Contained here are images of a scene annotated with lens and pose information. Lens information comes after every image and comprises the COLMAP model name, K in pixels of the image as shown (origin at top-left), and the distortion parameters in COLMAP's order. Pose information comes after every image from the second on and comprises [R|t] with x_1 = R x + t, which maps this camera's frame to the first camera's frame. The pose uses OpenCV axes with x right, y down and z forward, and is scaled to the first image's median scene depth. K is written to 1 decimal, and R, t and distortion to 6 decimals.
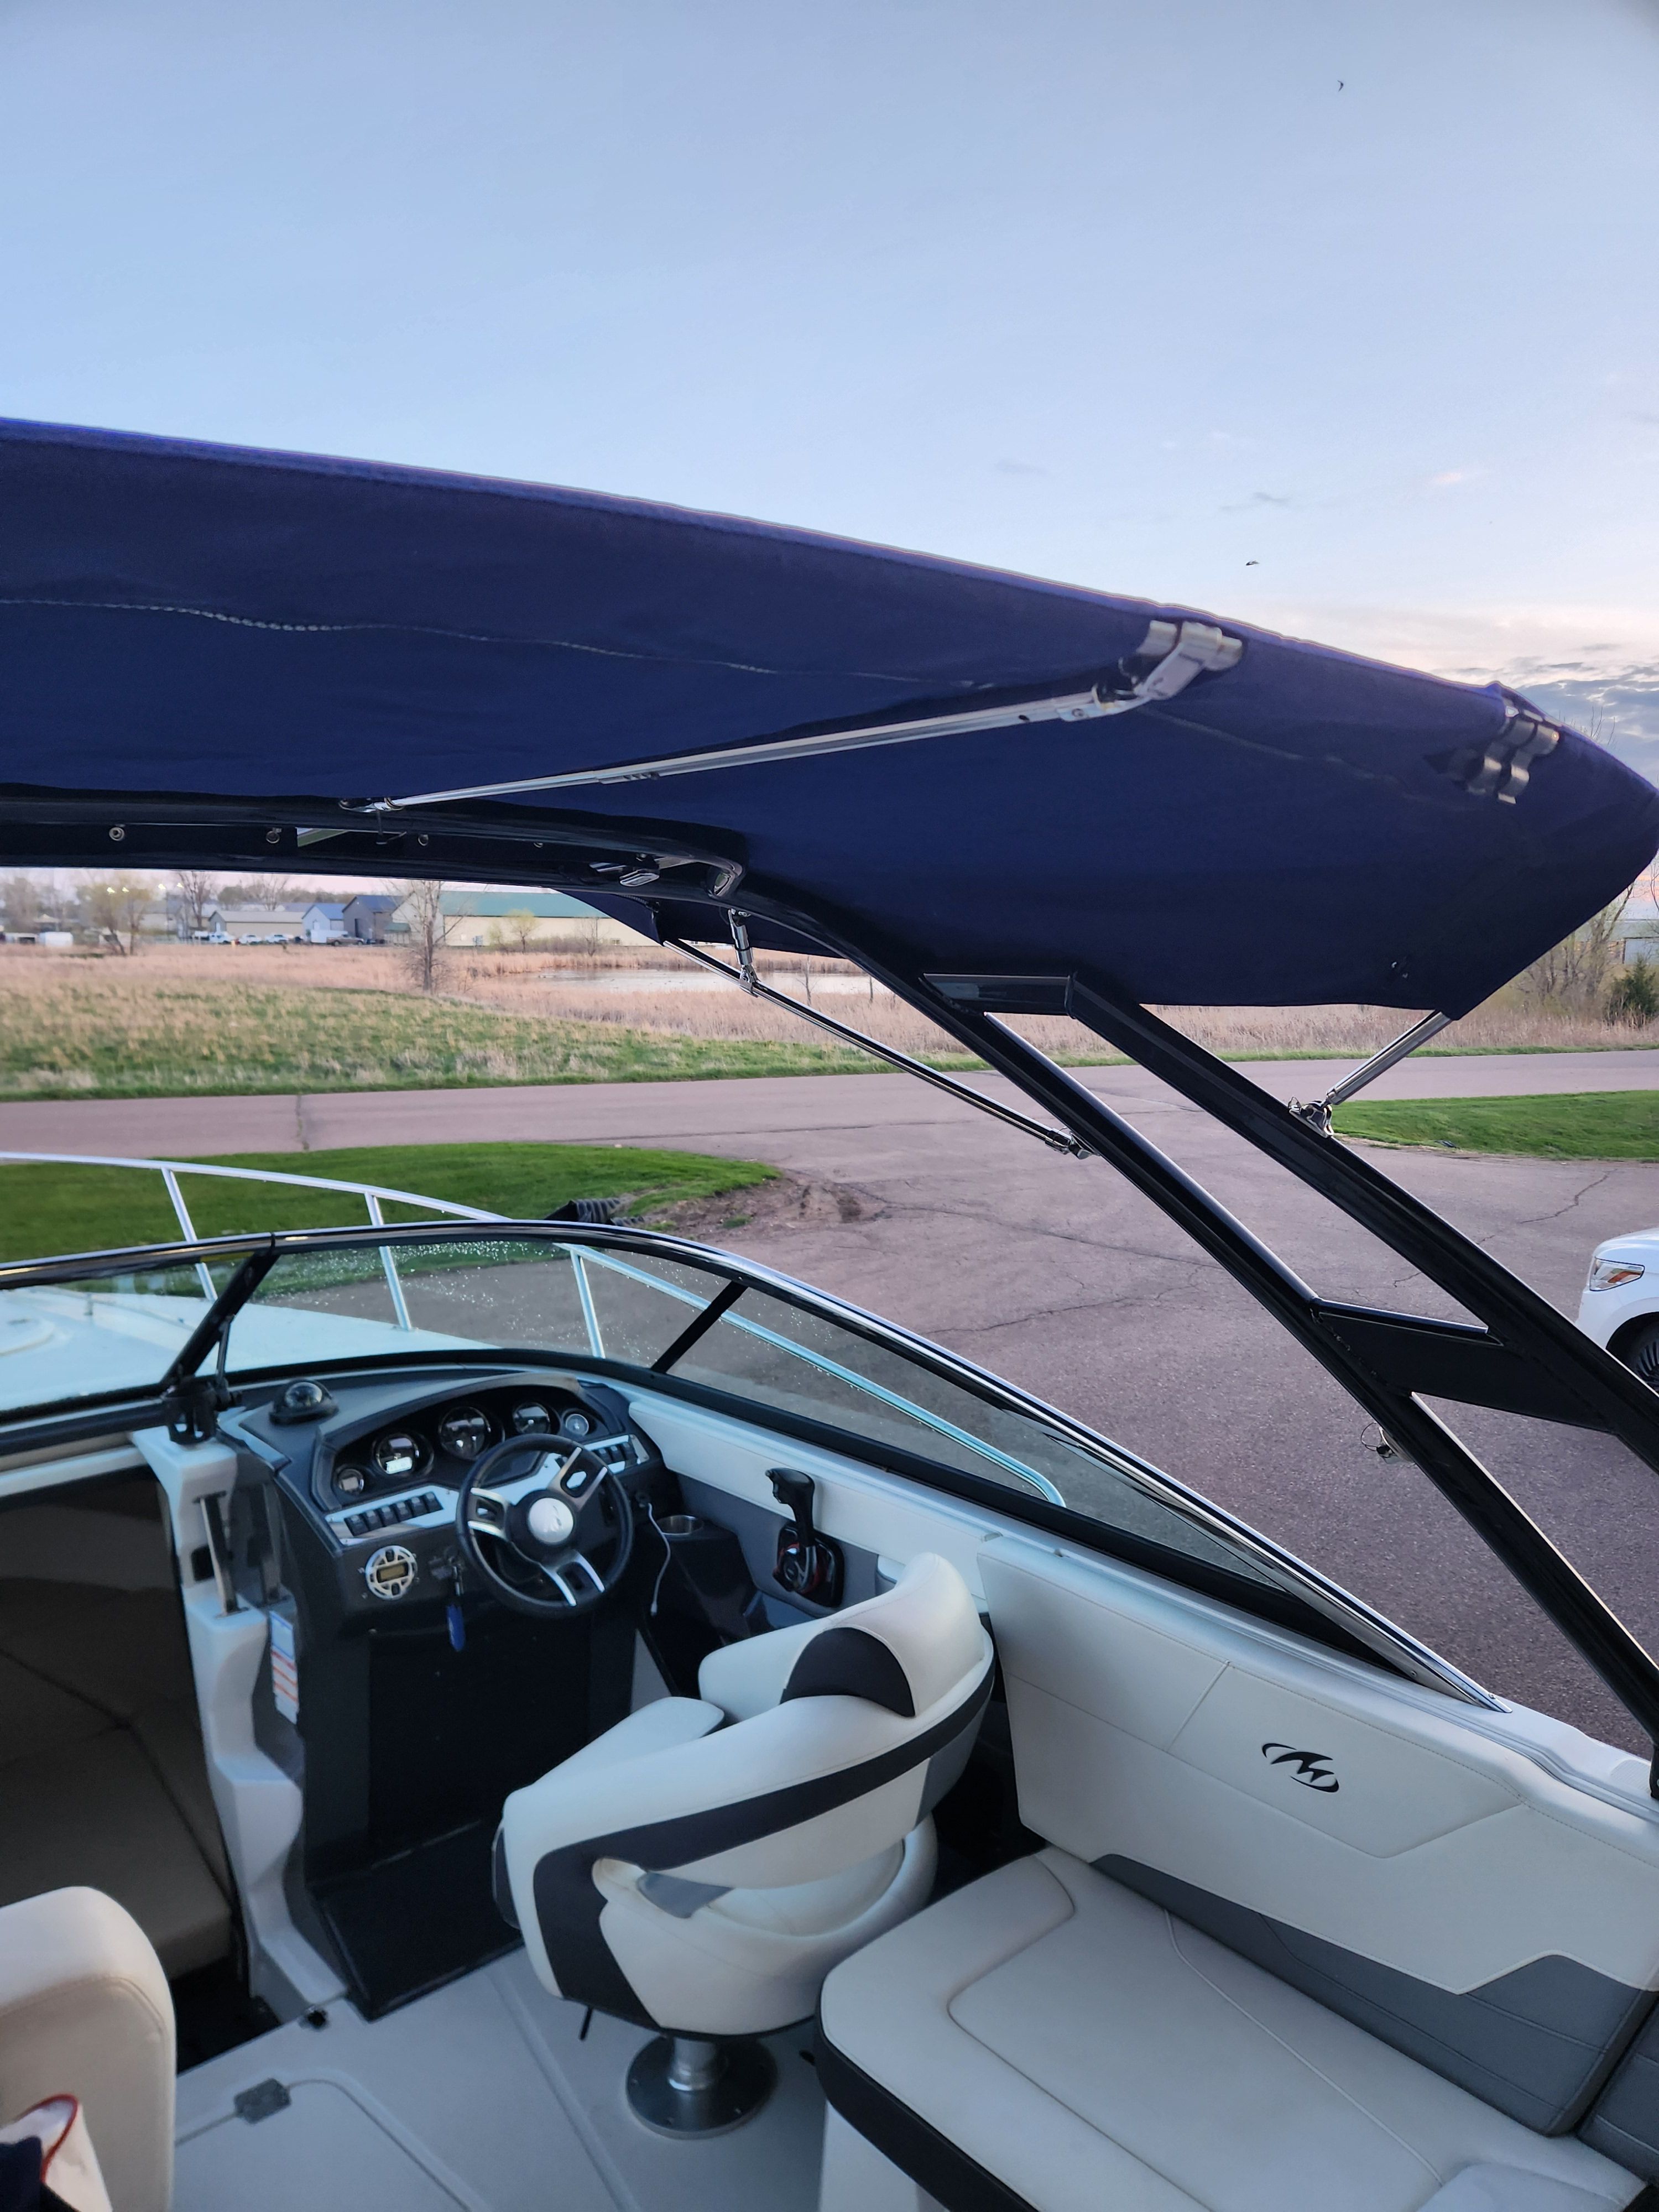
lens RADIAL K [[1565.3, 0, 851.7], [0, 1565.3, 1097.6], [0, 0, 1]] dist [0.081040, -0.085764]
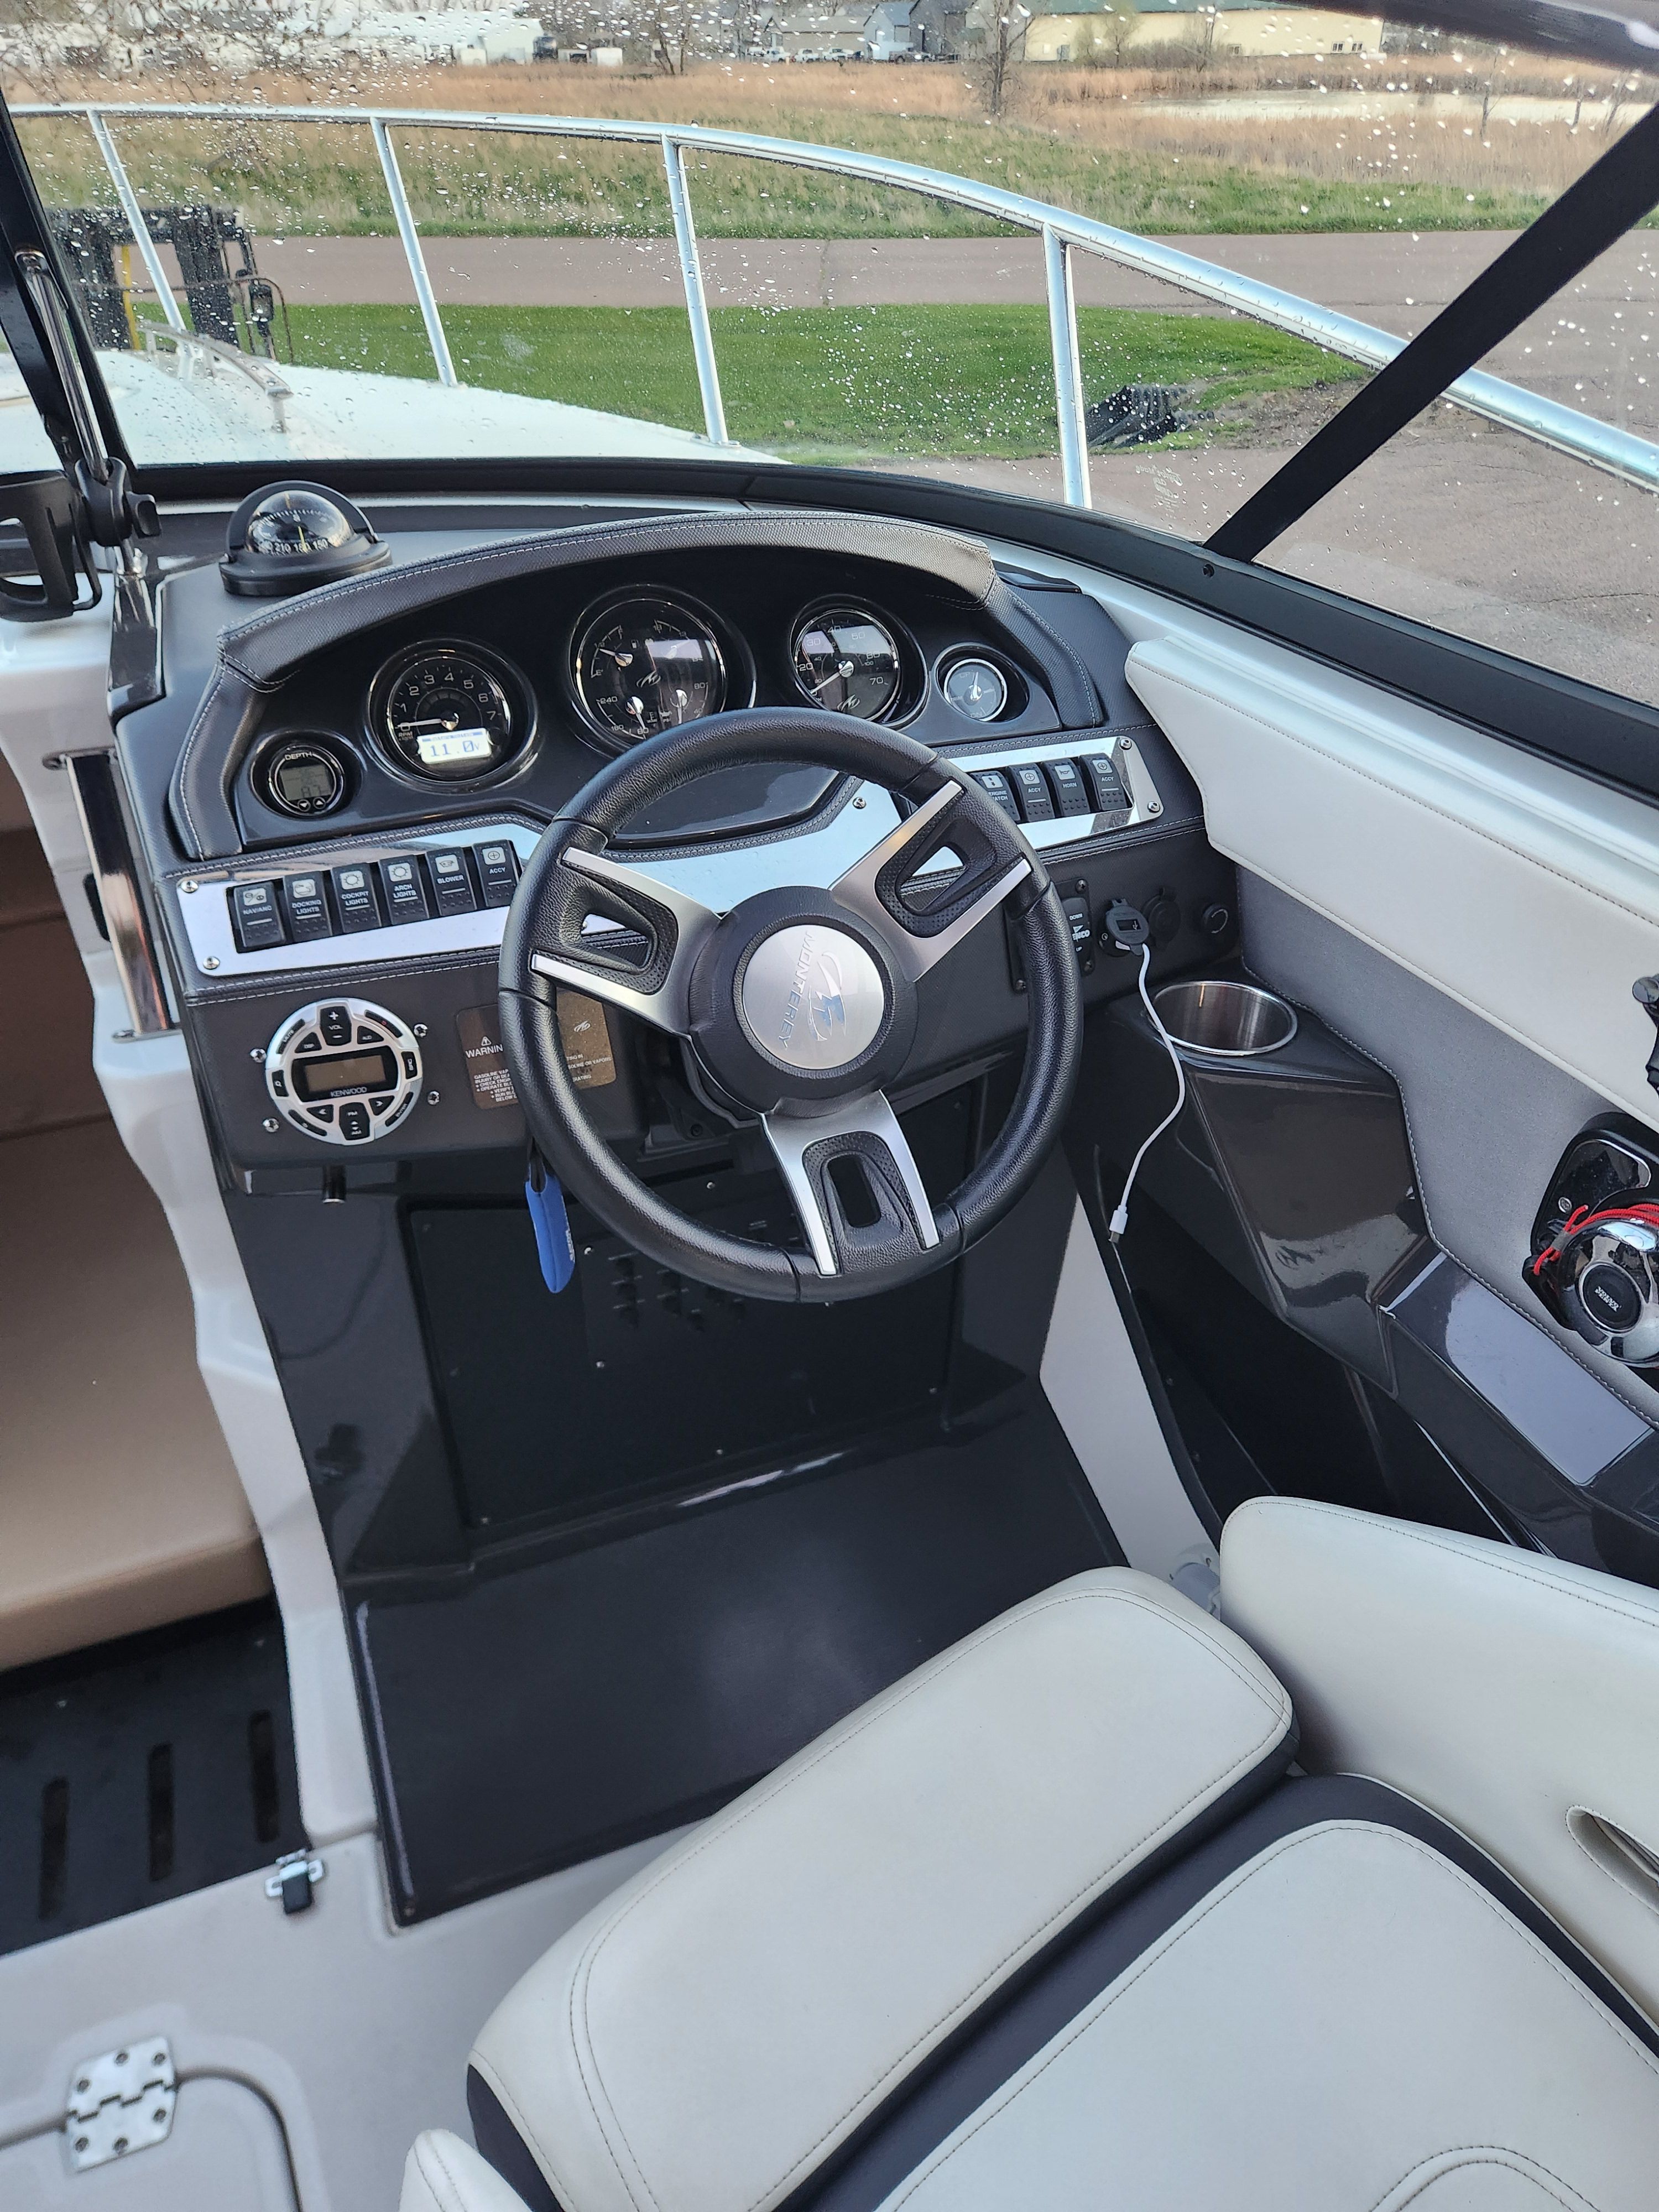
lens RADIAL K [[1565.3, 0, 785.0], [0, 1565.3, 1120.1], [0, 0, 1]] dist [0.081040, -0.085764]
pose [[0.929227, 0.199076, -0.311297, -0.085694], [-0.032004, 0.882655, 0.468931, 0.130964], [0.368121, -0.425781, 0.826558, 0.663005]]
